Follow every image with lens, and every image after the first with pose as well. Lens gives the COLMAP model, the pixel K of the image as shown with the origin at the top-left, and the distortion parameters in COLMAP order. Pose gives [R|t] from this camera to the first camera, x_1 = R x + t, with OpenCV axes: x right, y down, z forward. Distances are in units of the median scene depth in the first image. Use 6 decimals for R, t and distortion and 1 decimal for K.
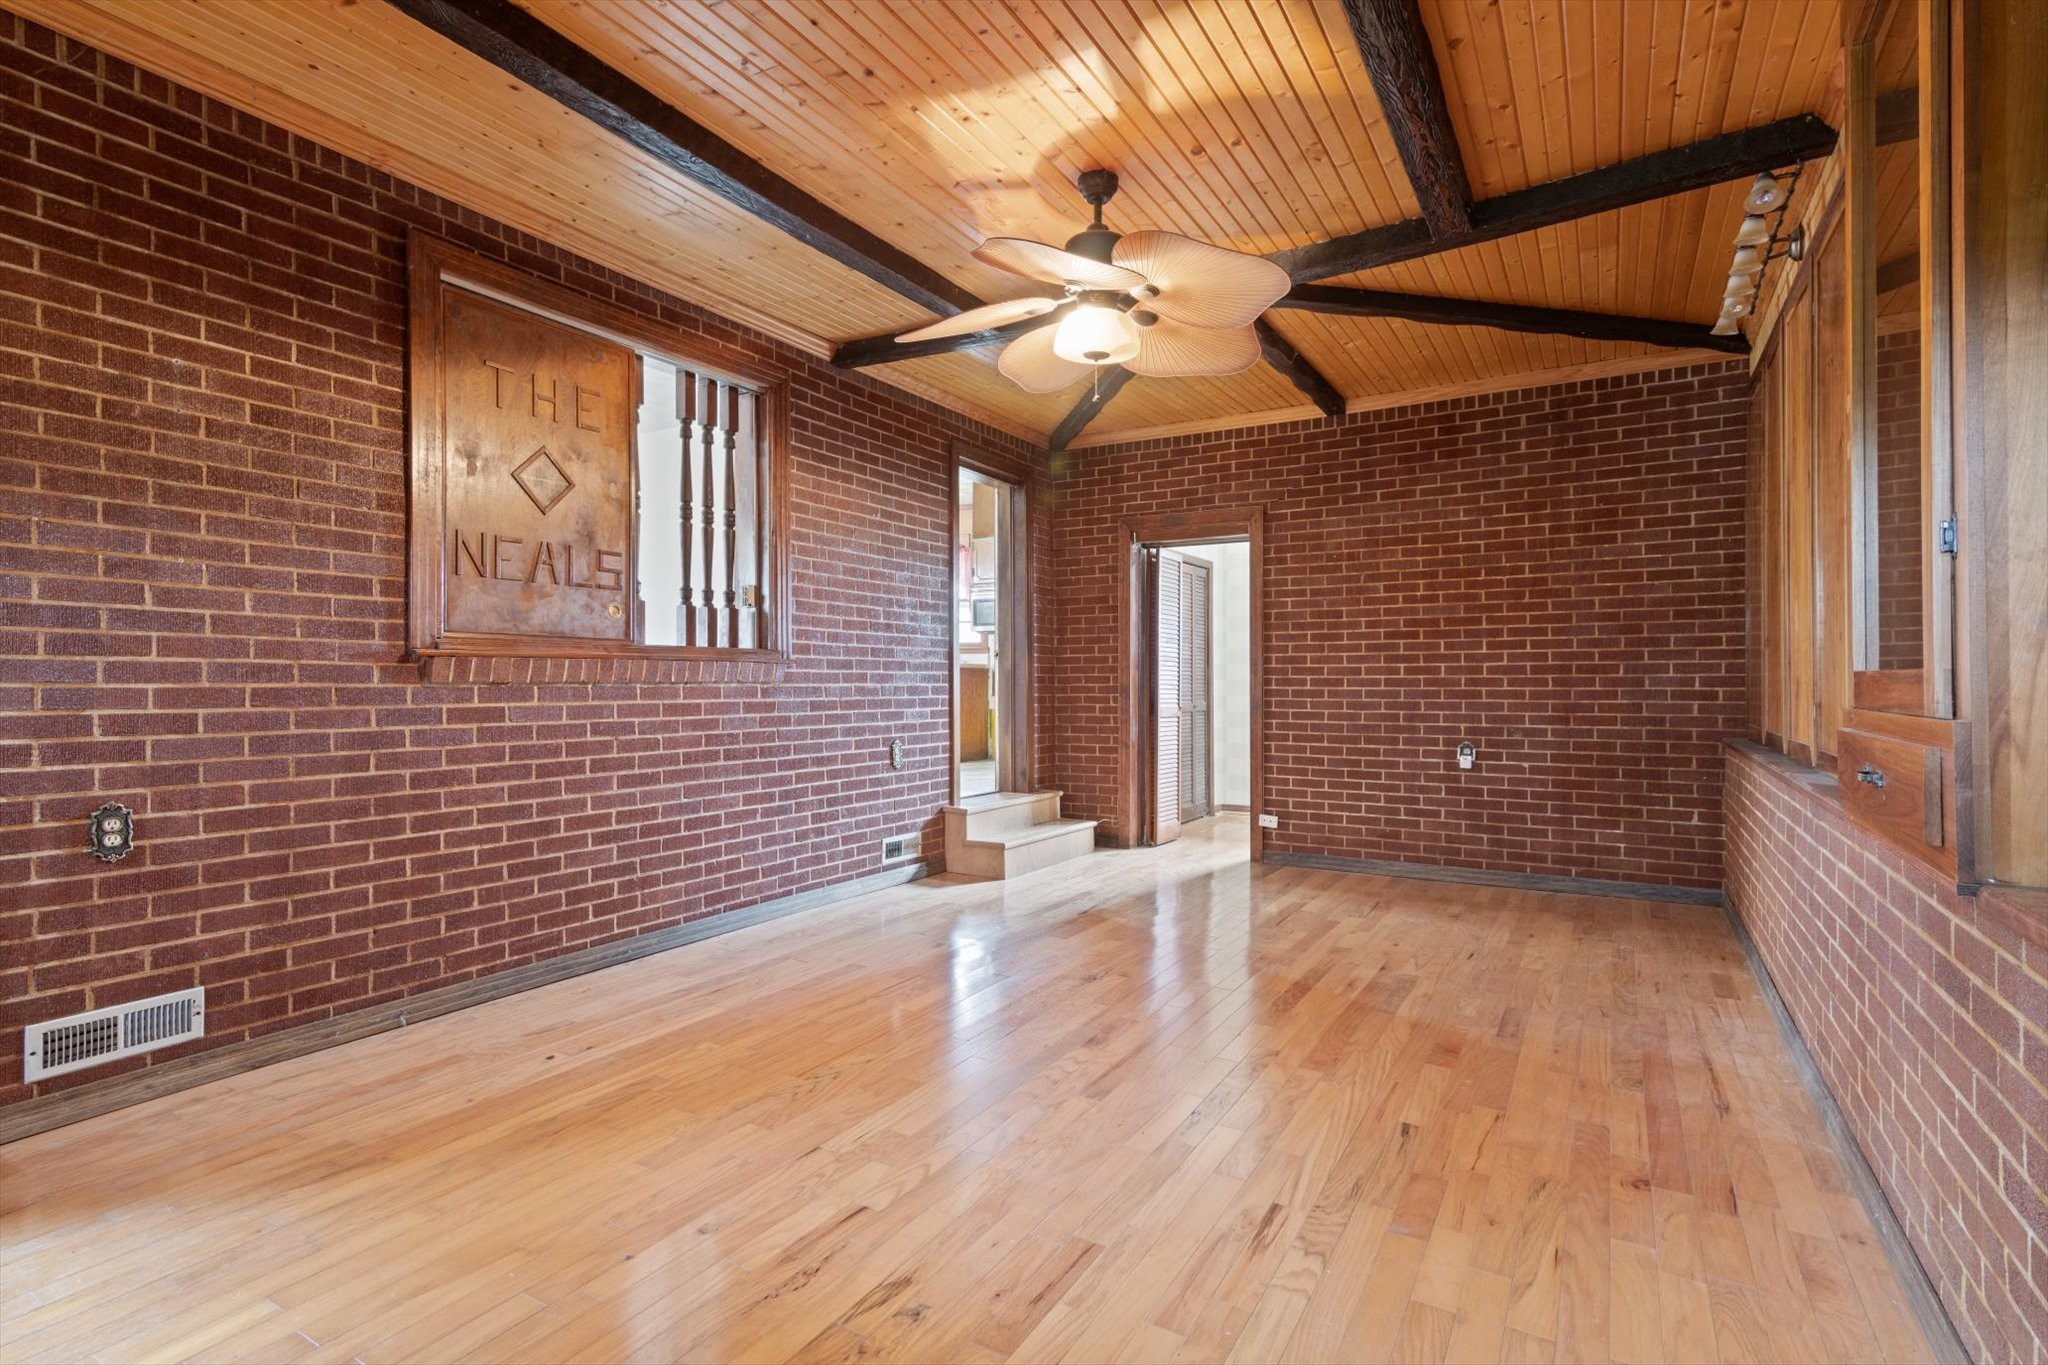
lens RADIAL K [[986.4, 0, 1025.1], [0, 986.4, 683.0], [0, 0, 1]] dist [0.025068, 0.000341]
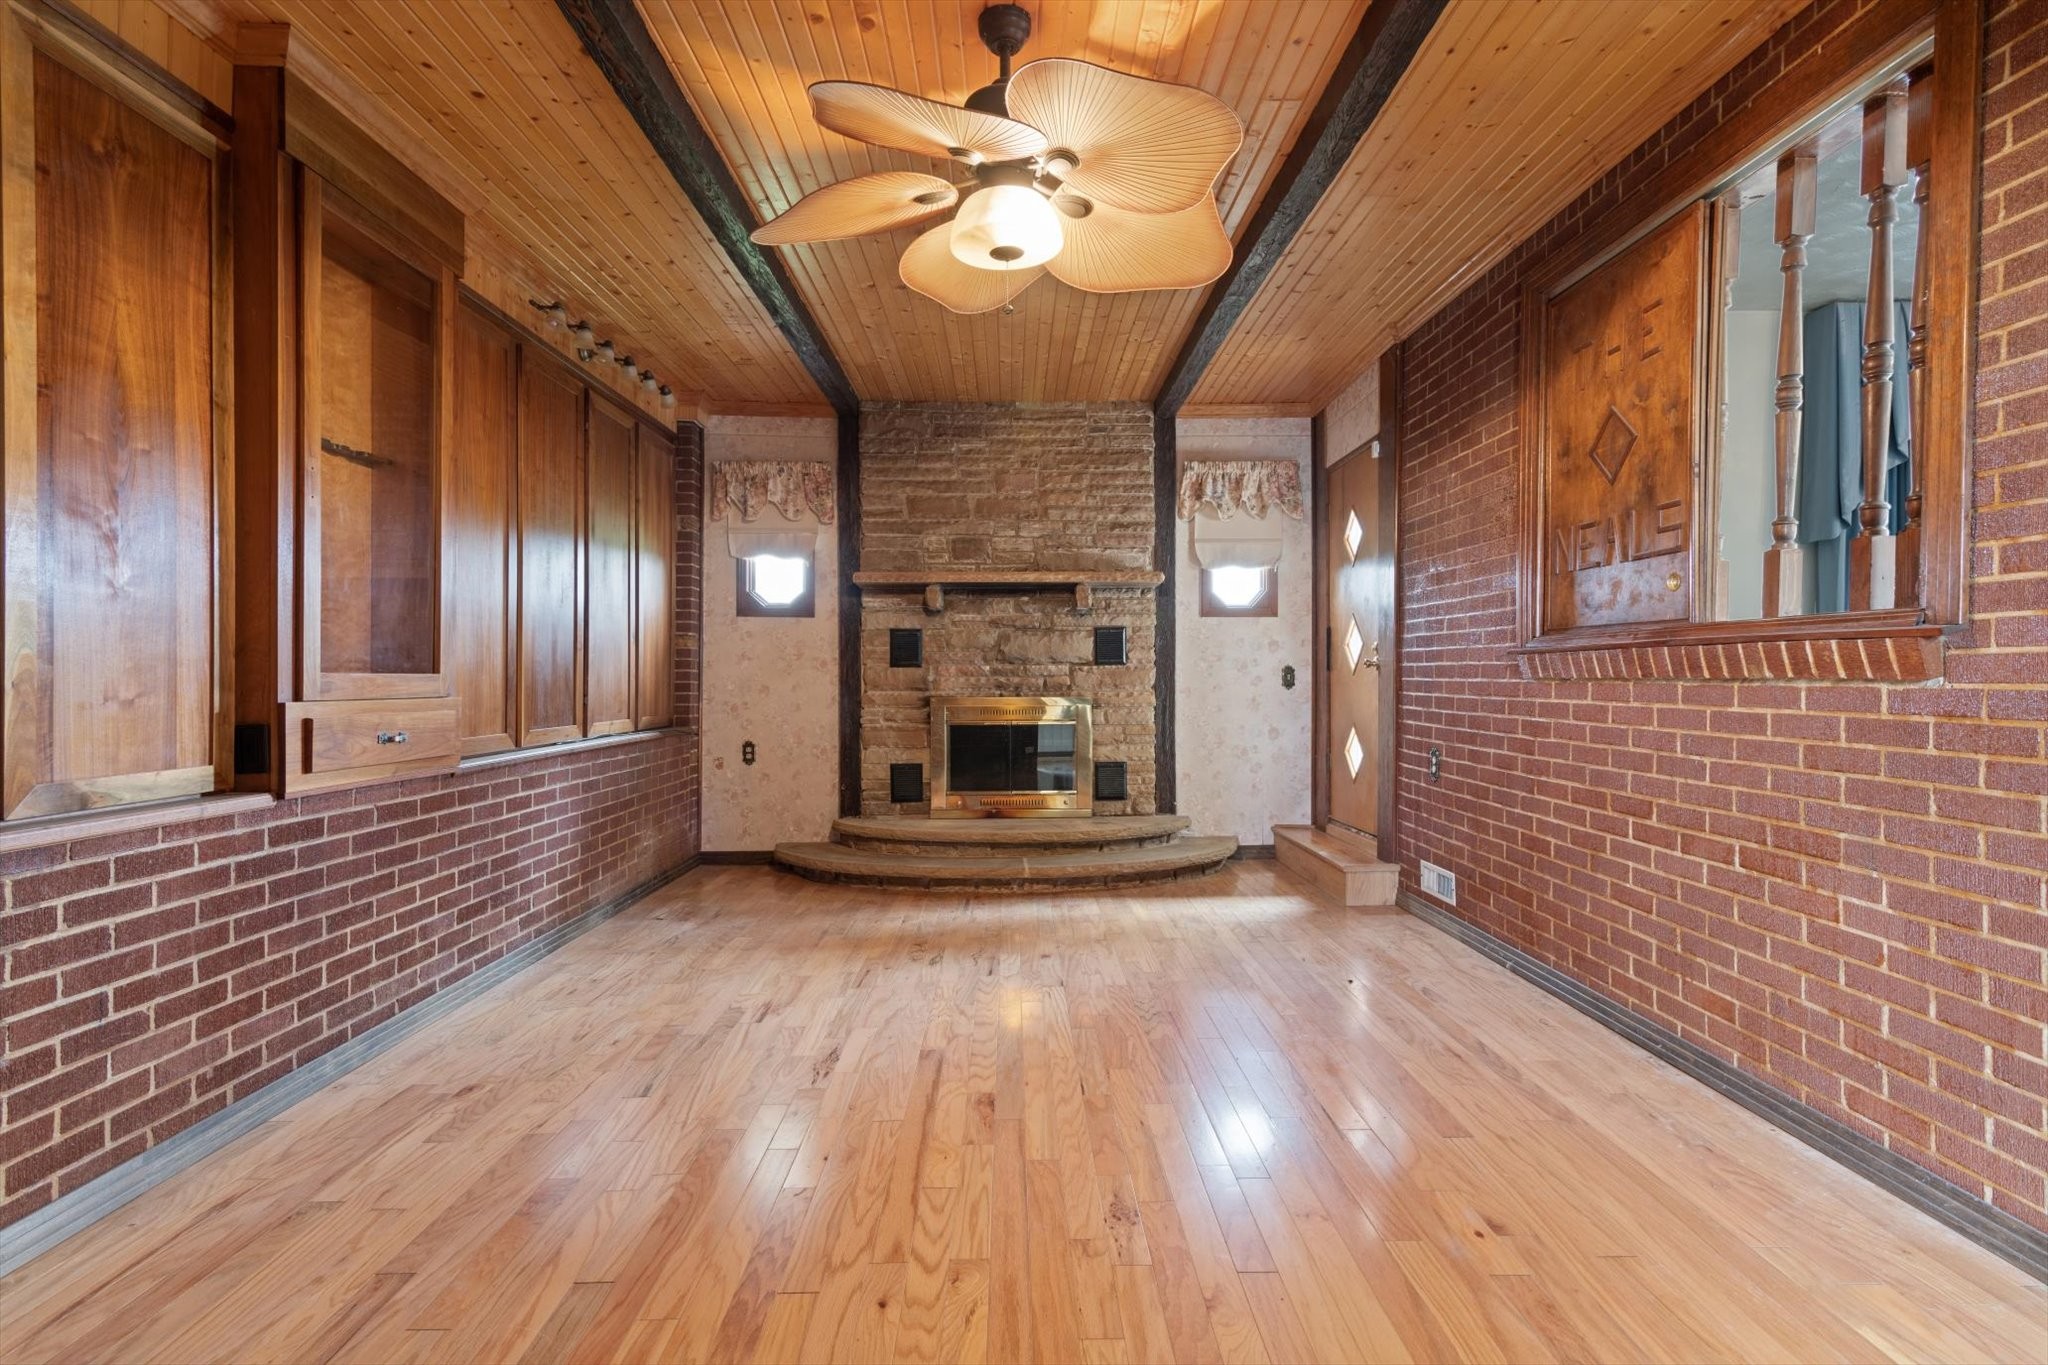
lens RADIAL K [[986.4, 0, 1027.7], [0, 986.4, 680.0], [0, 0, 1]] dist [0.025068, 0.000341]
pose [[-0.850063, 0.003843, -0.526668, 0.505216], [0.001689, 0.999988, 0.004571, -0.005208], [0.526679, 0.002996, -0.850059, 1.806271]]
